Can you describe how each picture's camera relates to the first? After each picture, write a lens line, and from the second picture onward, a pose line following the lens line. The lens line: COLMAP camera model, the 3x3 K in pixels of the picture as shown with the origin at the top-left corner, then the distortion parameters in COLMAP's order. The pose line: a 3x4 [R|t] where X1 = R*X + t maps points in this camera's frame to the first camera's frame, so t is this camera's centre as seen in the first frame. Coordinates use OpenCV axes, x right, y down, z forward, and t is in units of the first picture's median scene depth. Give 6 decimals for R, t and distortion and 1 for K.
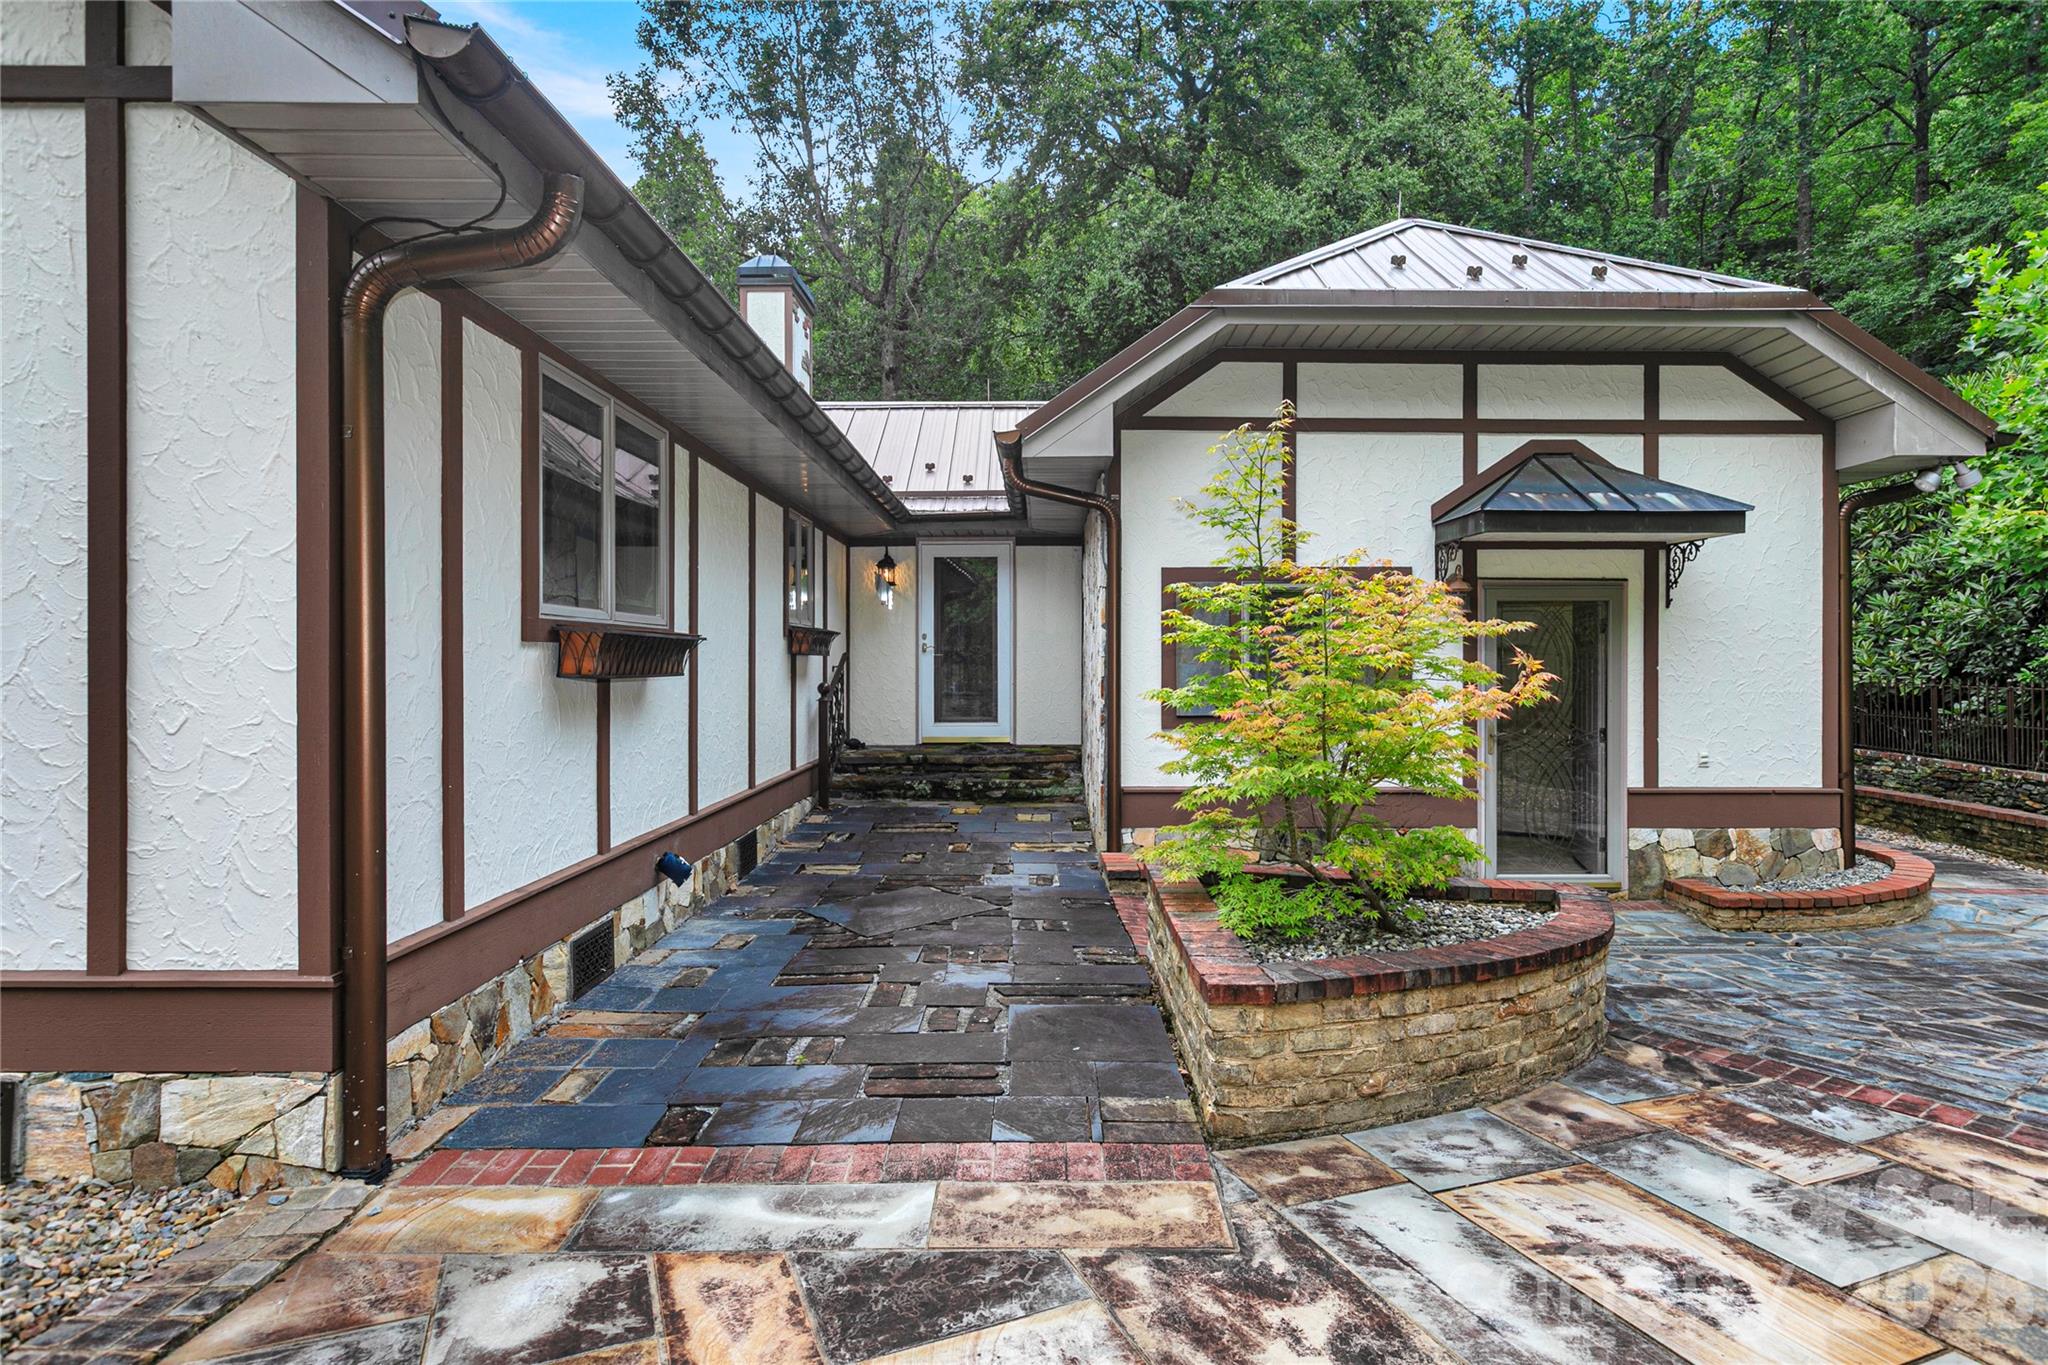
lens RADIAL K [[1064.1, 0, 1024.5], [0, 1064.1, 666.3], [0, 0, 1]] dist [0.003657, -0.001722]
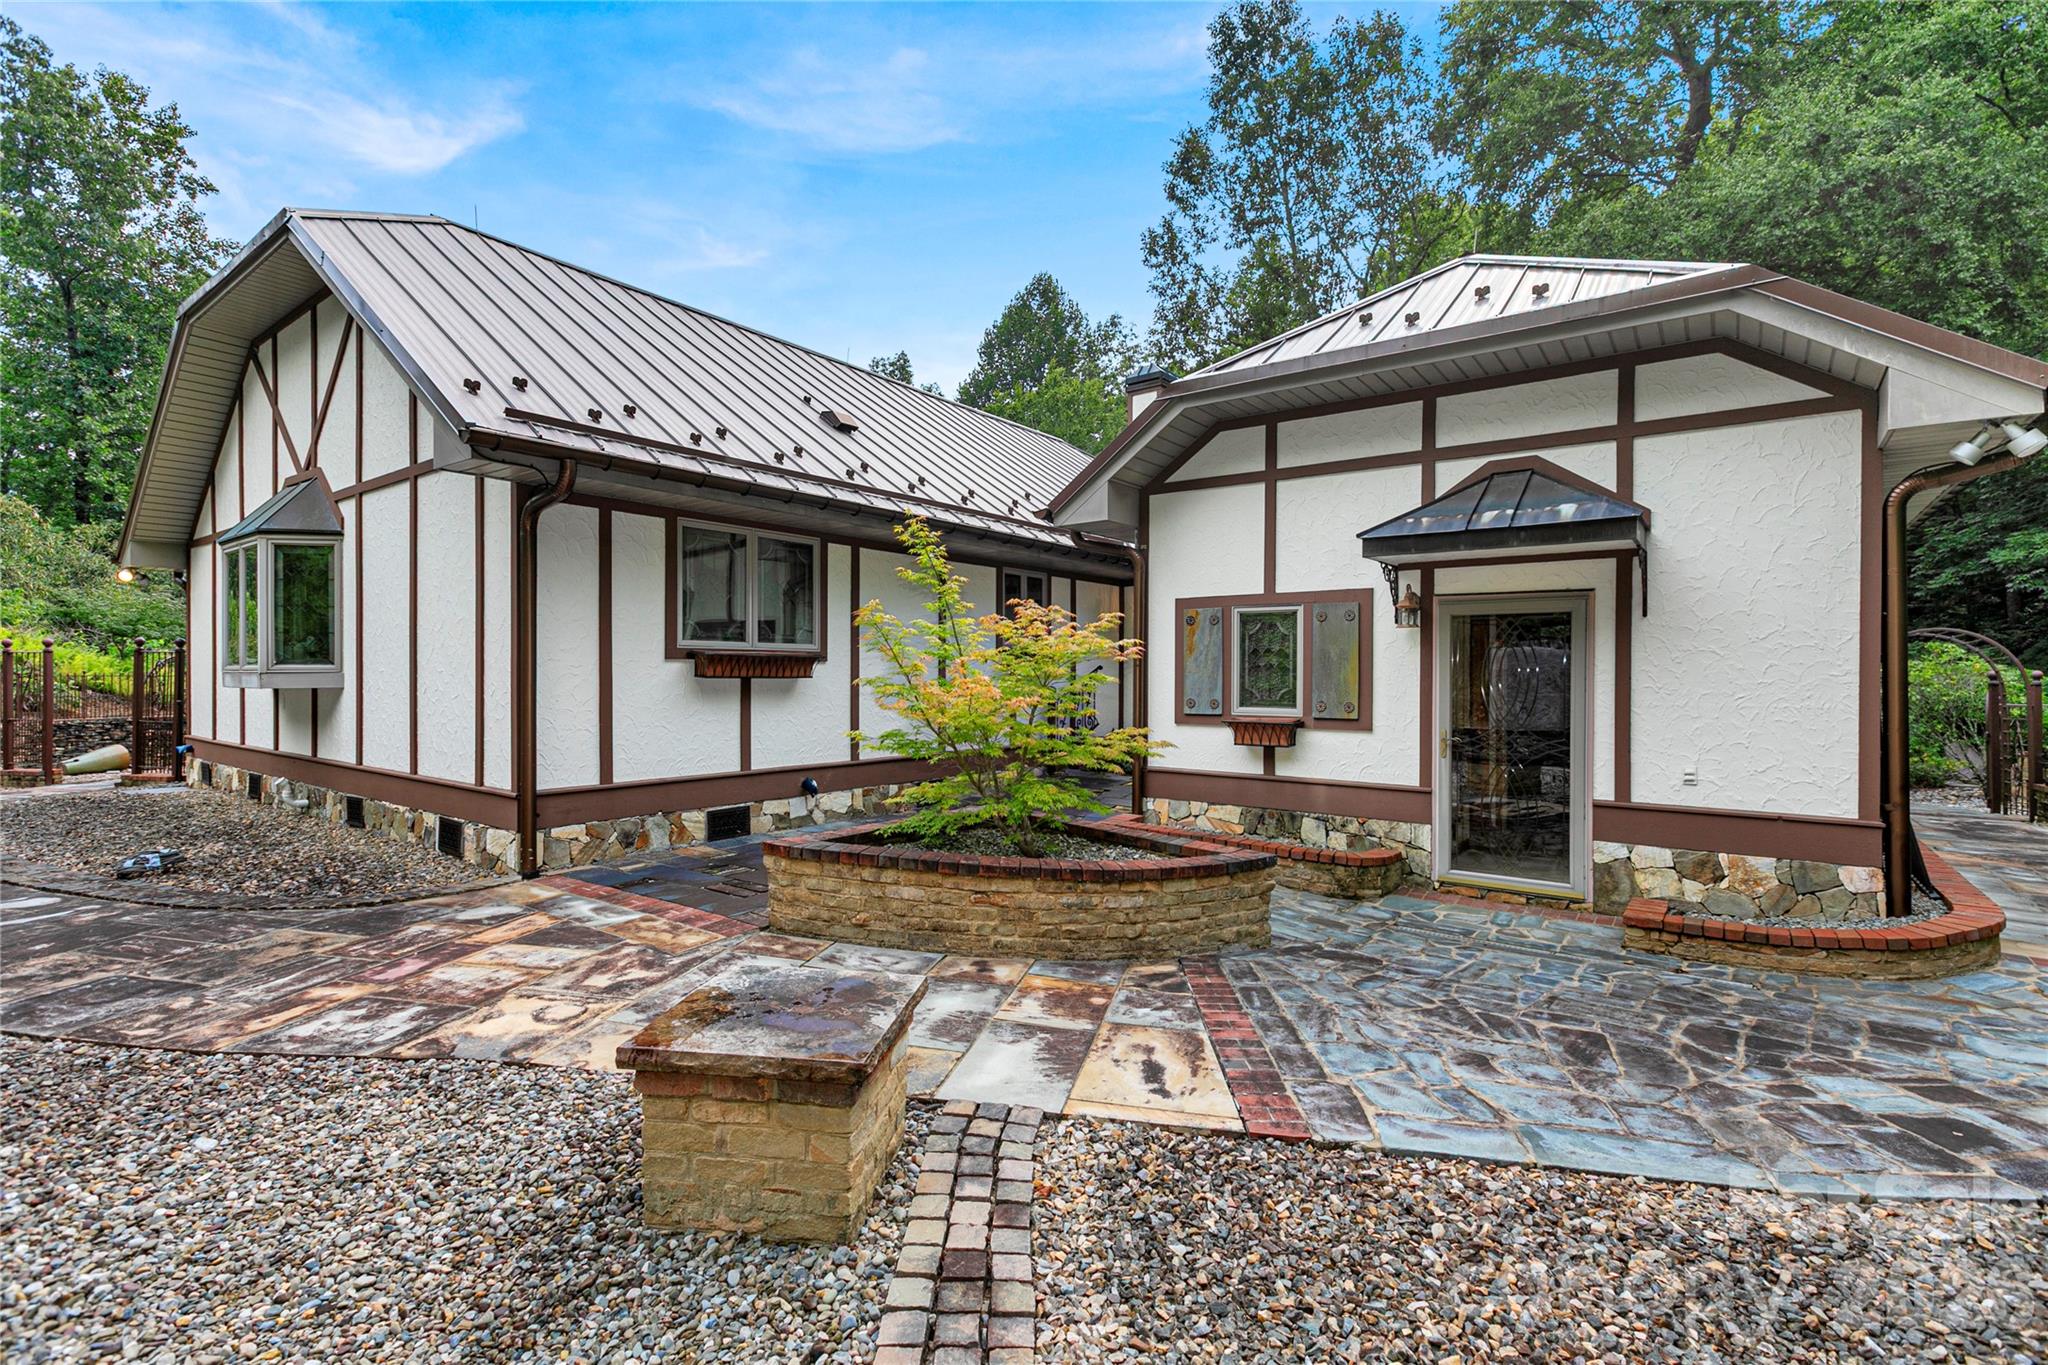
lens RADIAL K [[918.6, 0, 1024.5], [0, 918.6, 682.3], [0, 0, 1]] dist [0.002015, 0.000327]
pose [[0.796496, 0.008690, -0.604582, 0.671244], [-0.006737, 0.999962, 0.005497, 0.003847], [0.604607, -0.000305, 0.796524, -0.000108]]
